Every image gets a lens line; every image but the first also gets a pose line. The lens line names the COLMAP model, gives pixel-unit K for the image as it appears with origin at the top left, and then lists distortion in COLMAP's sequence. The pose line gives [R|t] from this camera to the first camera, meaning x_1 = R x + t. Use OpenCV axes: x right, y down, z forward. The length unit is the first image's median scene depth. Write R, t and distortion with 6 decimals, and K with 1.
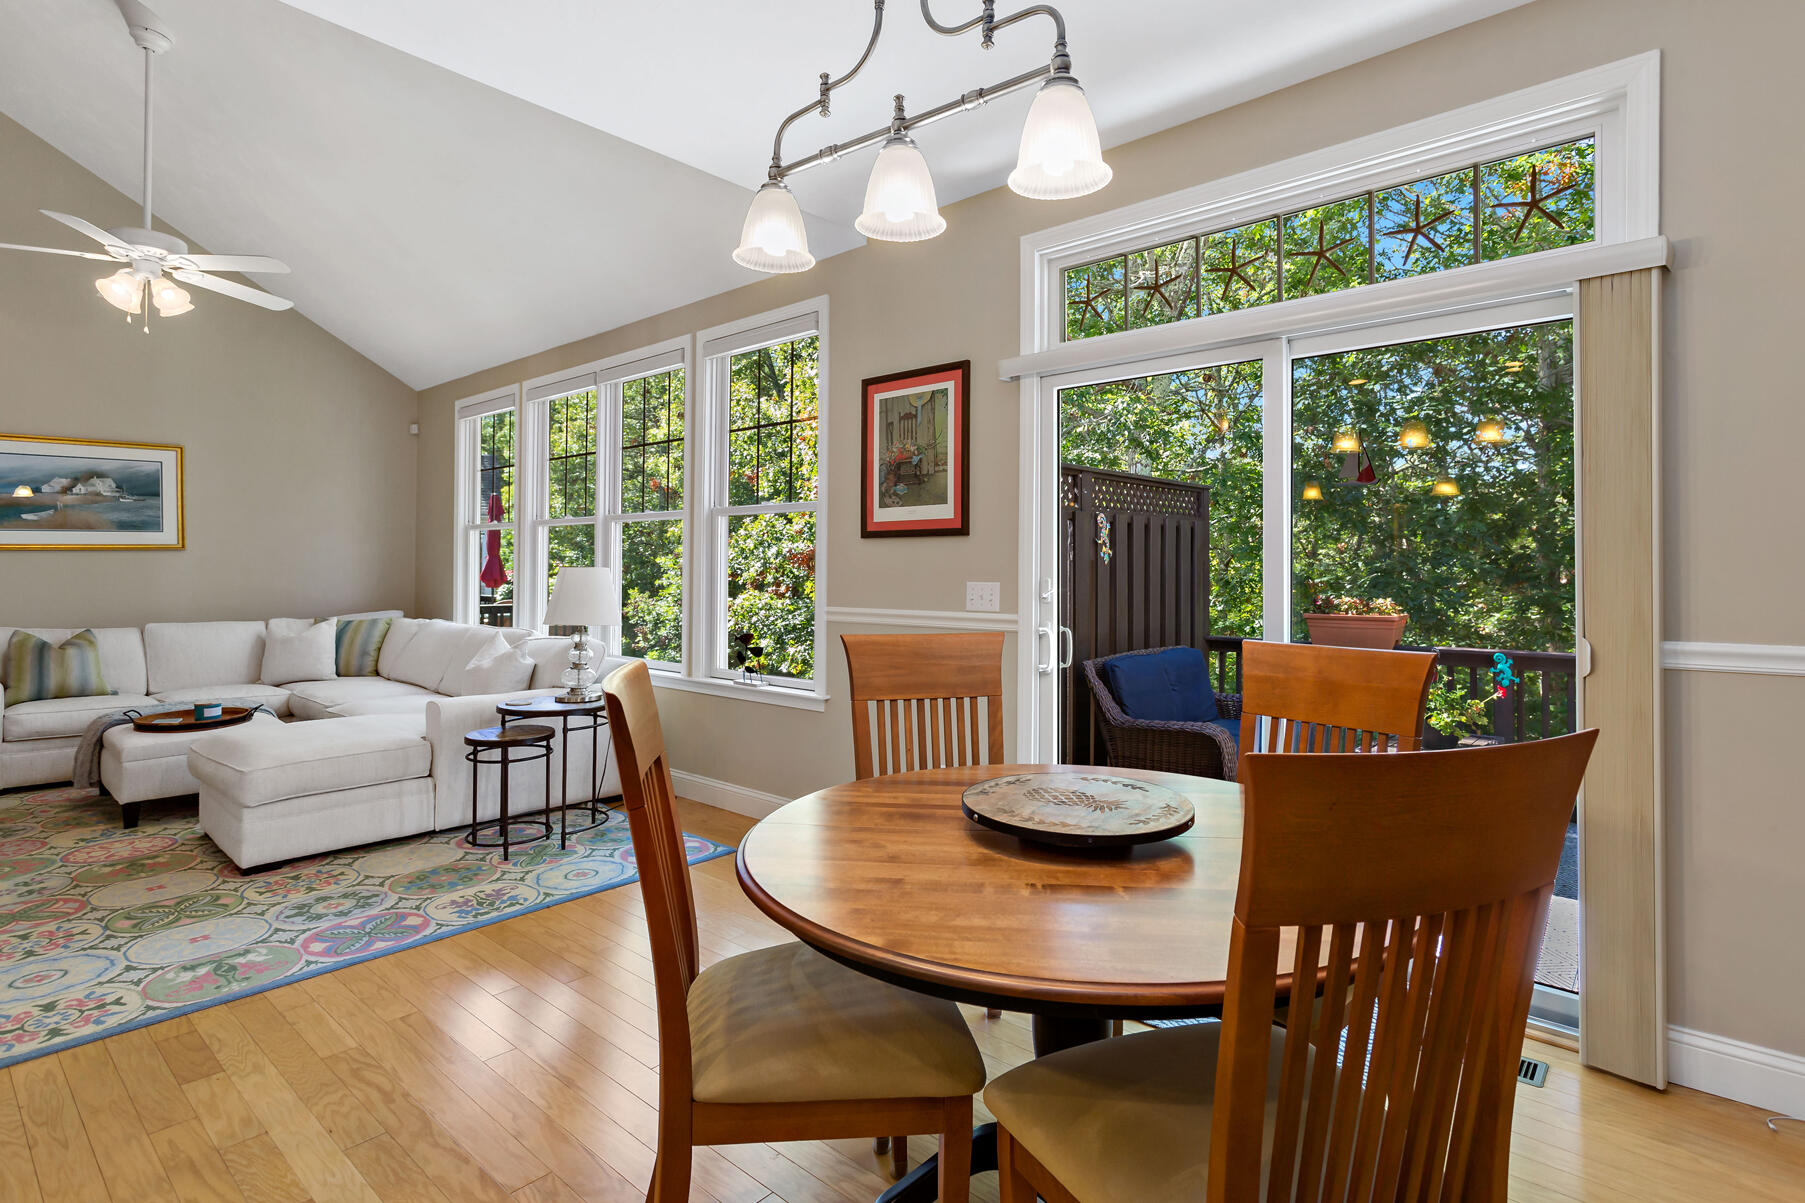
lens RADIAL K [[891.2, 0, 905.6], [0, 891.2, 570.4], [0, 0, 1]] dist [0.001305, -0.000544]
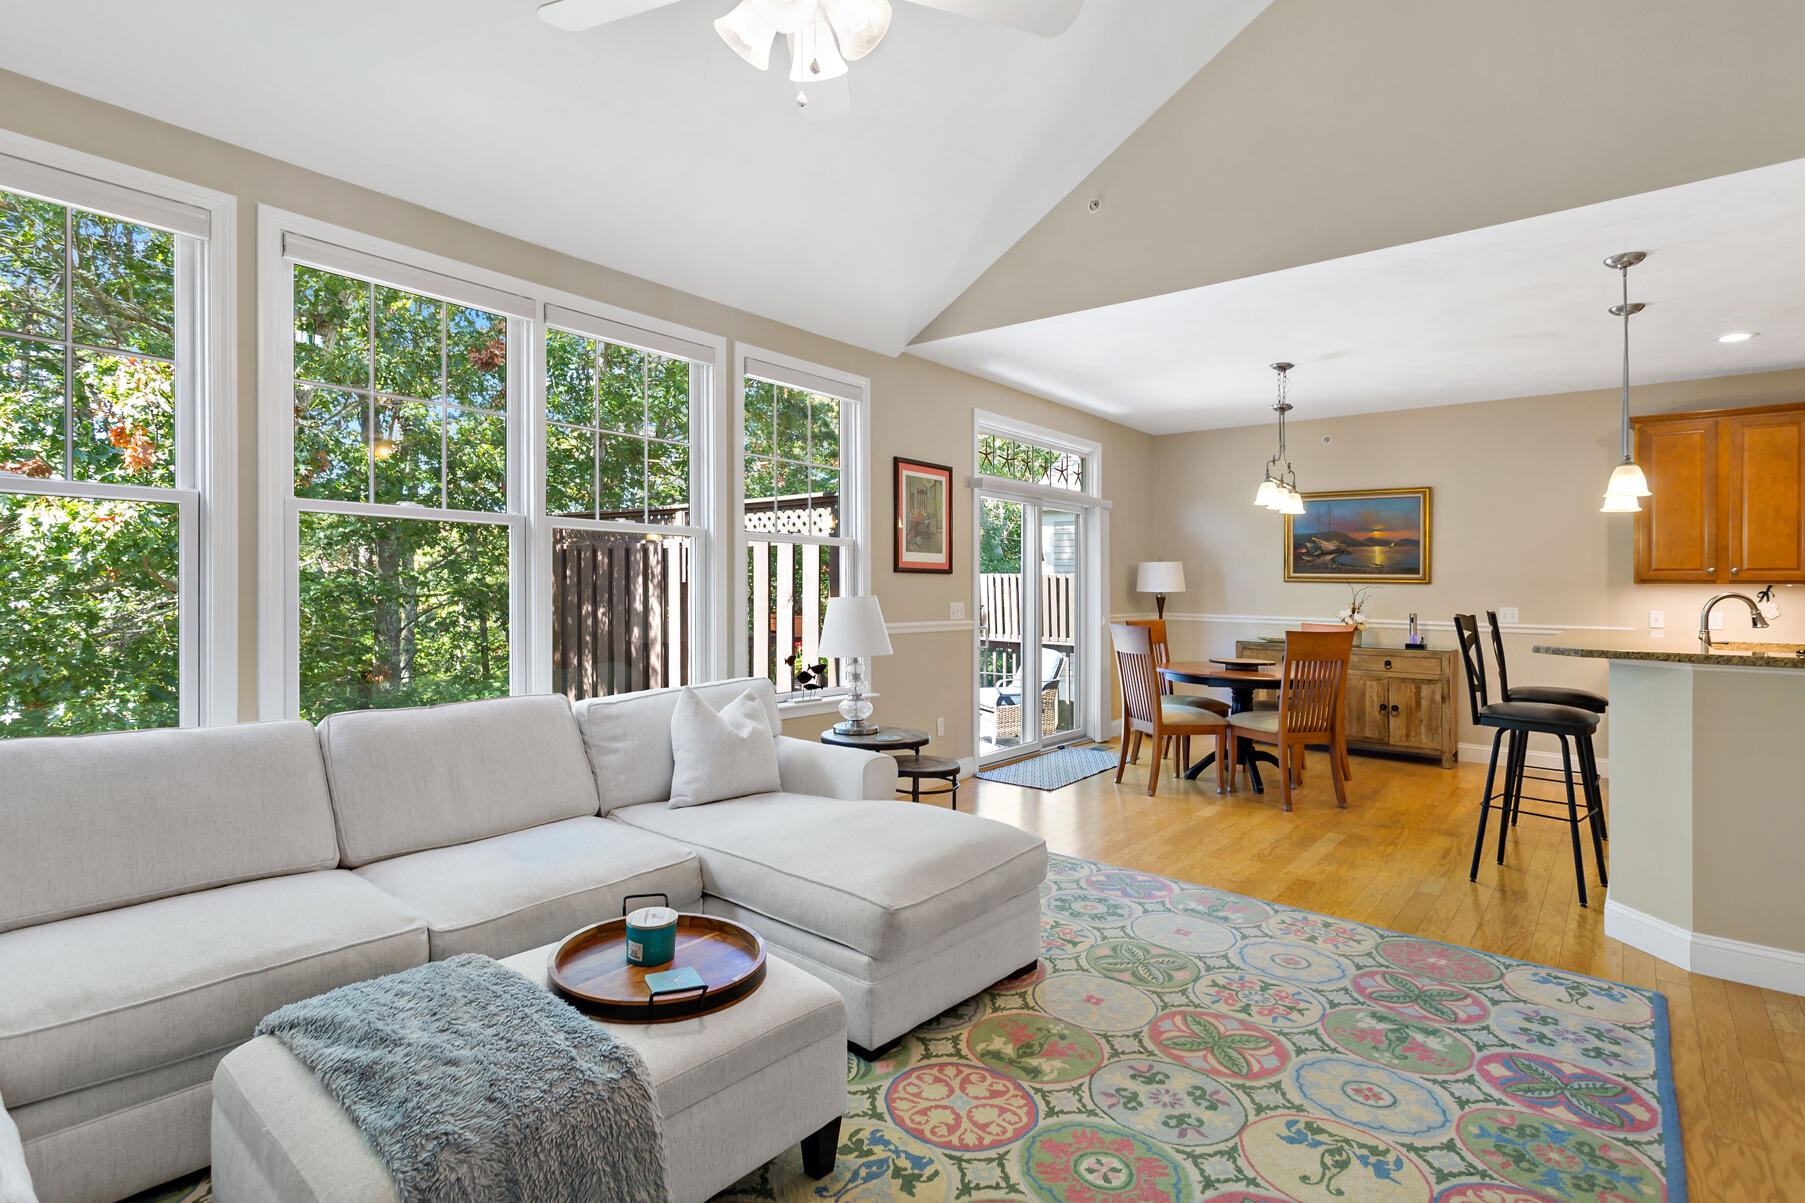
lens RADIAL K [[891.2, 0, 871.9], [0, 891.2, 585.6], [0, 0, 1]] dist [0.001305, -0.000544]
pose [[-0.006989, -0.011556, 0.999909, -1.670190], [-0.016233, 0.999803, 0.011441, -0.035998], [-0.999844, -0.016152, -0.007175, 1.223076]]
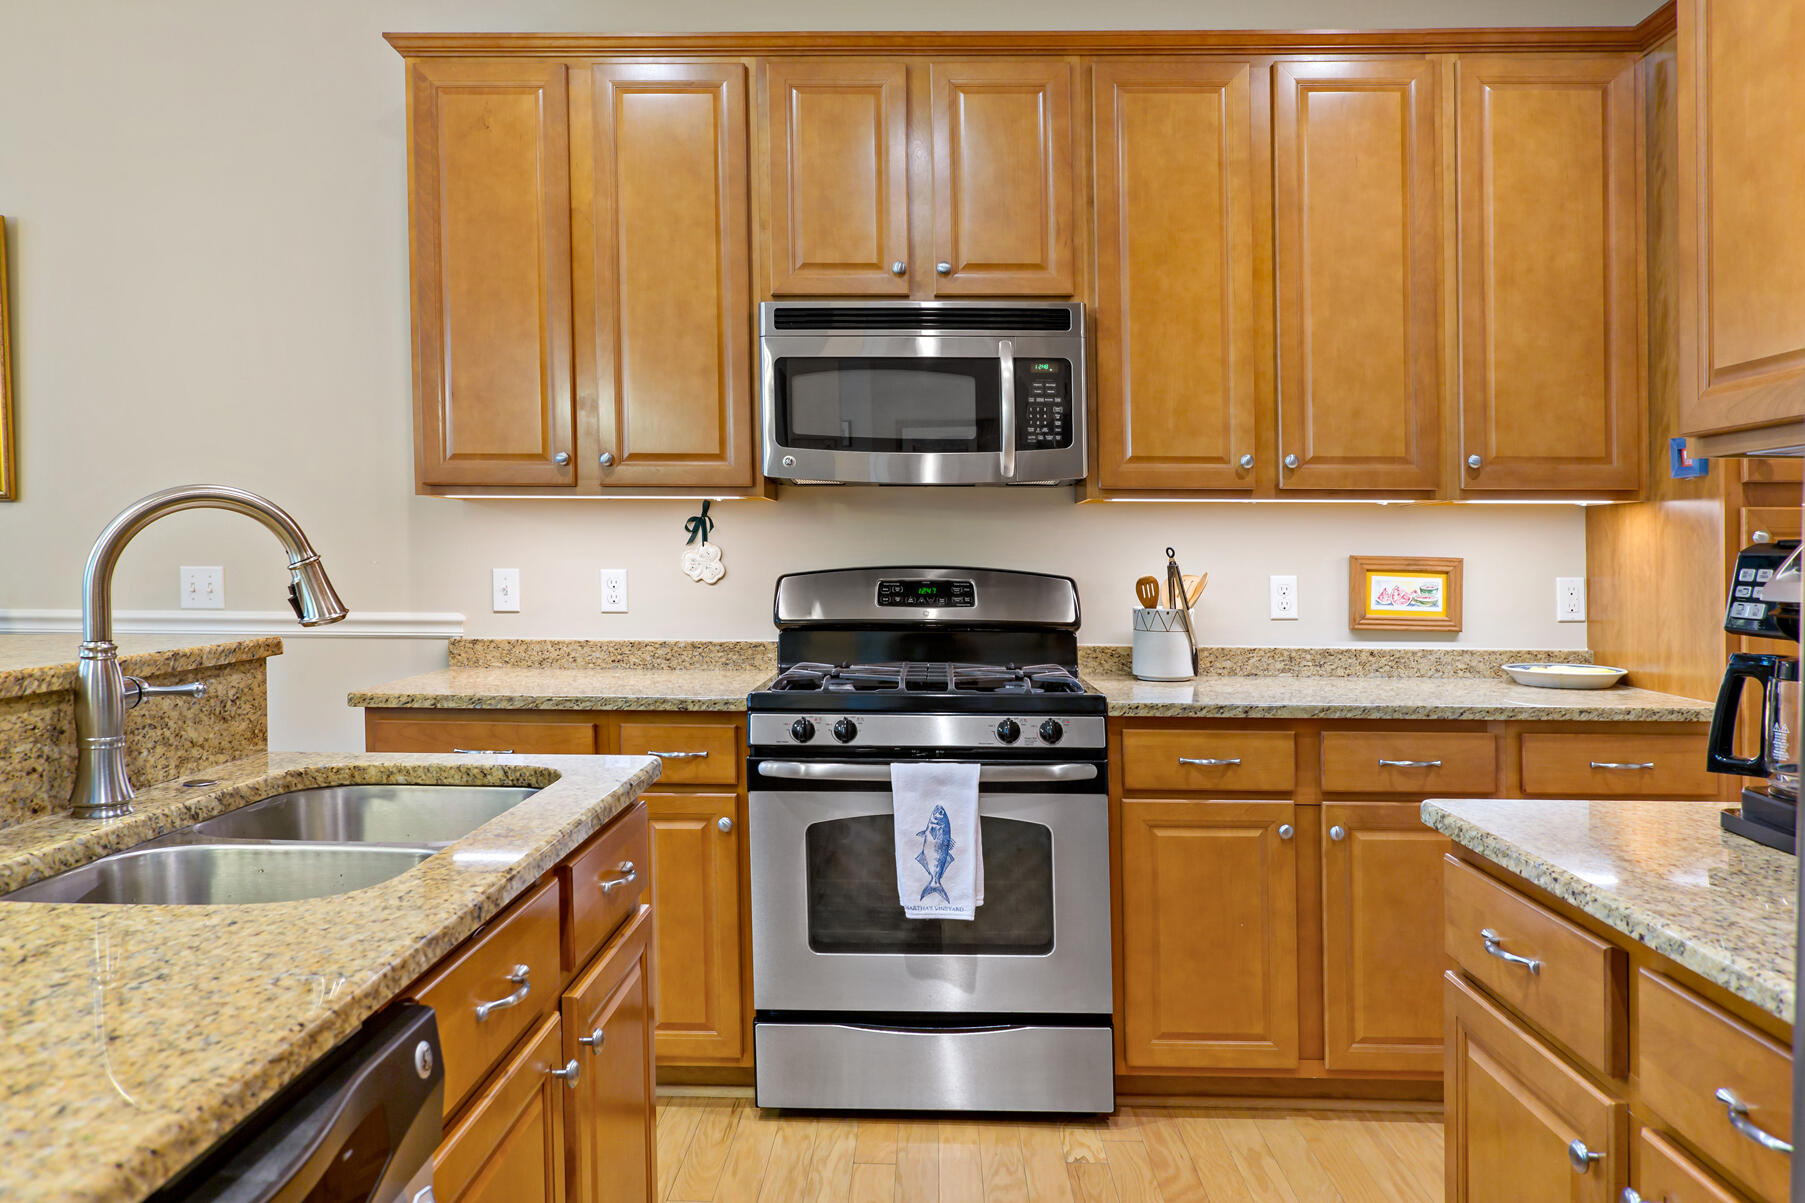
lens RADIAL K [[1612.3, 0, 905.3], [0, 1612.3, 595.9], [0, 0, 1]] dist [0.007006, 0.001757]
pose [[-0.605695, -0.020754, 0.795426, -1.085624], [-0.017982, 0.999762, 0.012392, 0.008818], [-0.795493, -0.006798, -0.605924, 0.150628]]
